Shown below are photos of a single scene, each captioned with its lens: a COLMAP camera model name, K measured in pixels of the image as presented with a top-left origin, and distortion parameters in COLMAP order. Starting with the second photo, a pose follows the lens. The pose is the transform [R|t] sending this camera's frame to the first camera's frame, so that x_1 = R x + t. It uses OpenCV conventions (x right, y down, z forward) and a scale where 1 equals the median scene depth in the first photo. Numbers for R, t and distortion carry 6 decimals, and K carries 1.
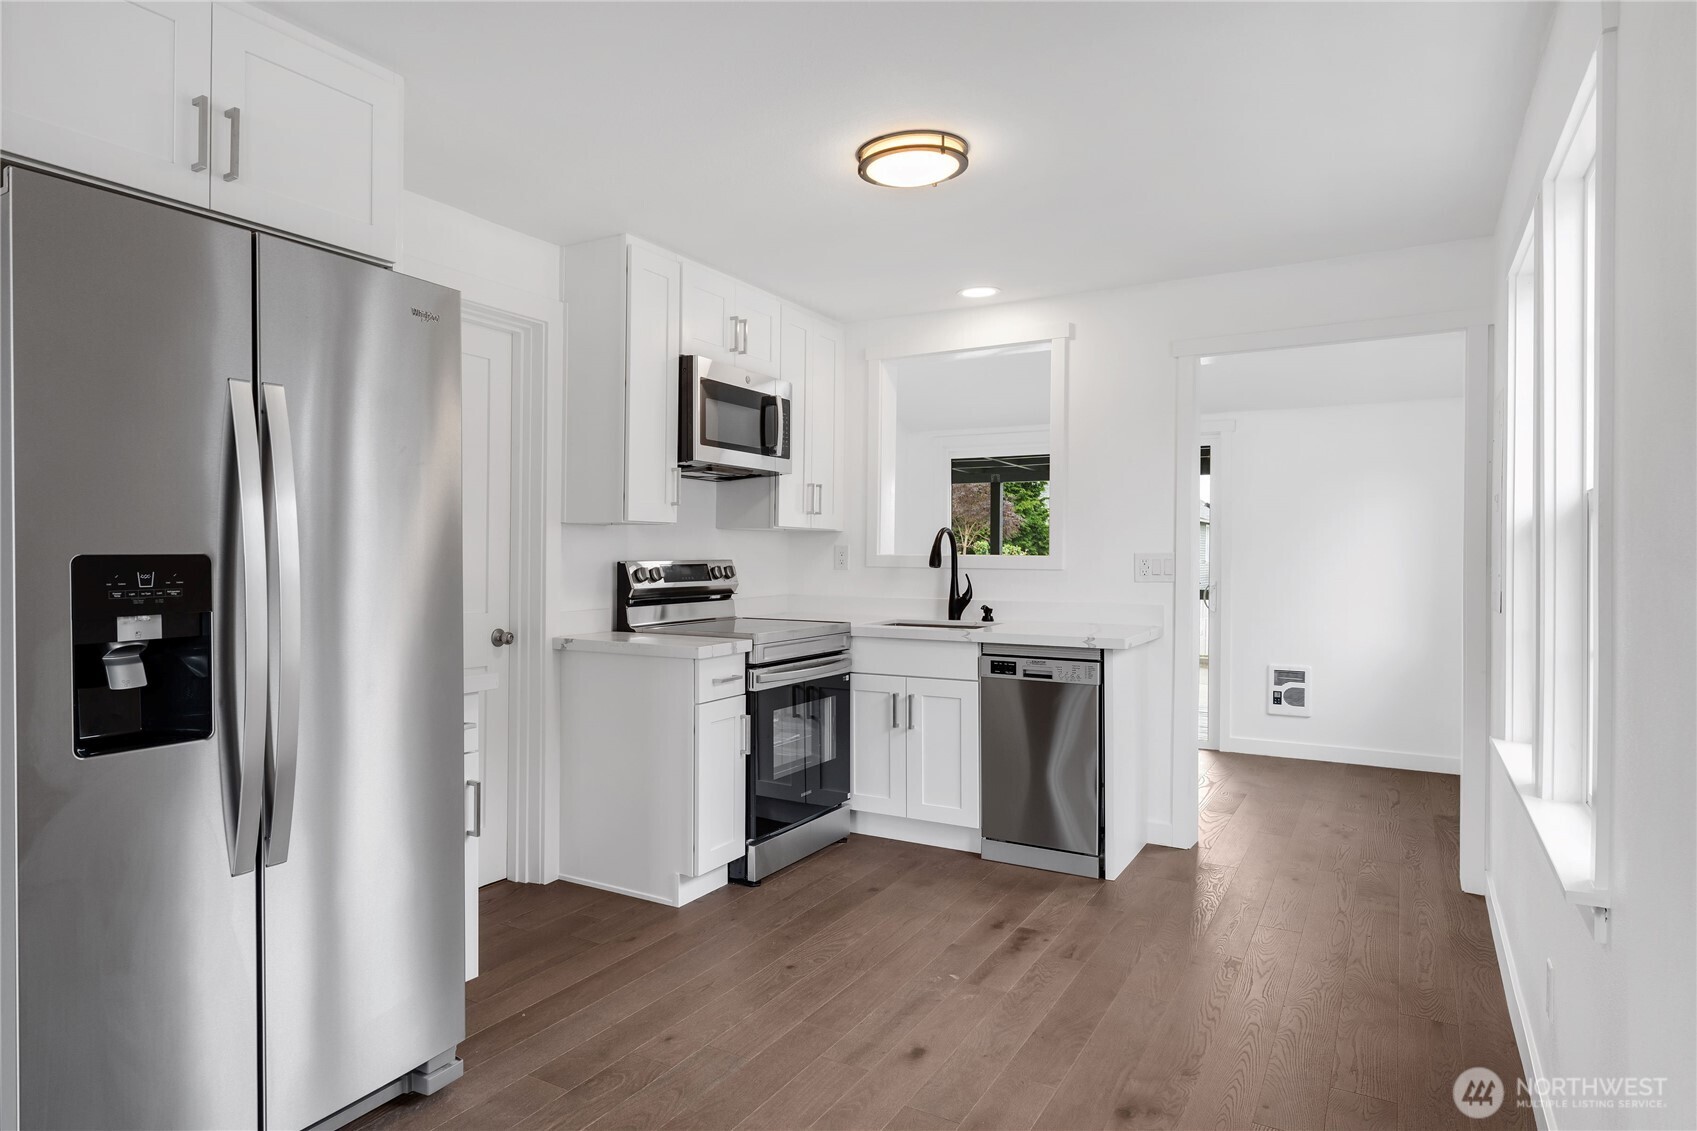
lens RADIAL K [[1028.8, 0, 695.4], [0, 1028.8, 565.9], [0, 0, 1]] dist [-0.007094, -0.002420]
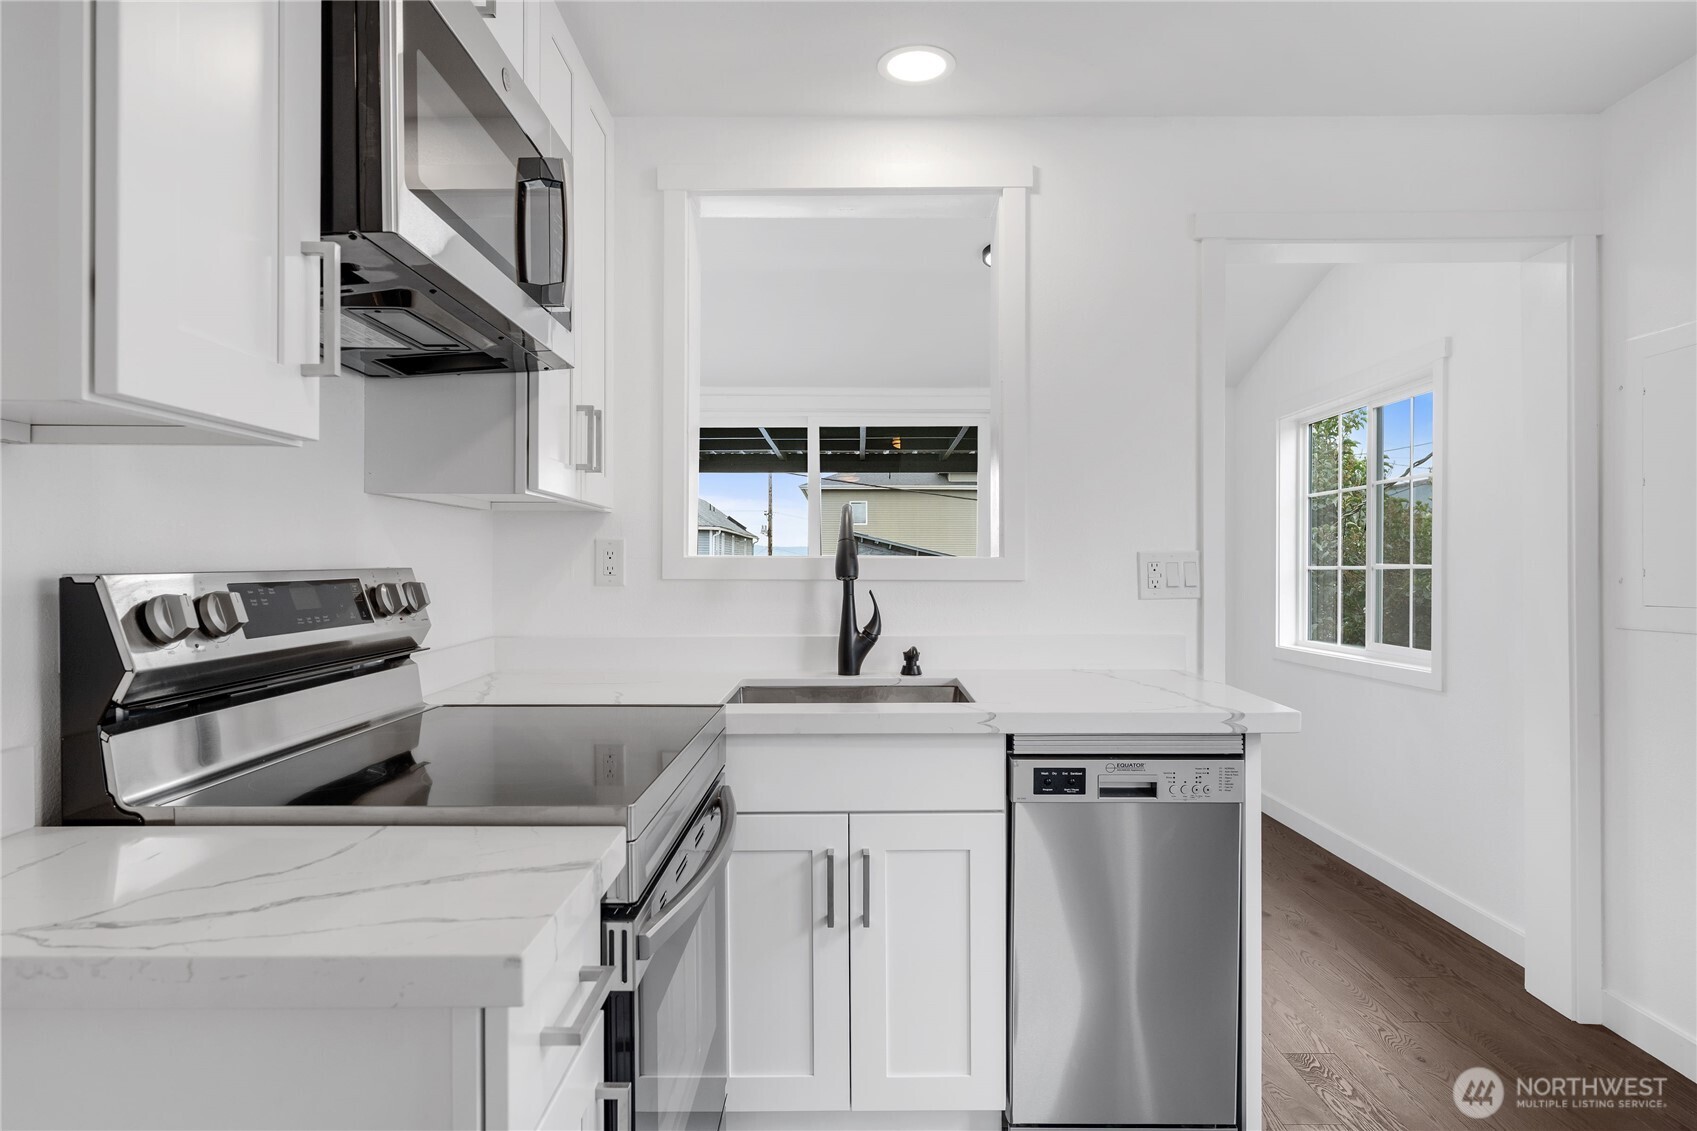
lens RADIAL K [[975.2, 0, 849.9], [0, 975.2, 569.2], [0, 0, 1]] dist [-0.000971, -0.000308]
pose [[0.823380, -0.007716, 0.567438, -0.046693], [0.010207, 0.999947, -0.001214, -0.003534], [-0.567398, 0.006791, 0.823415, 0.625389]]
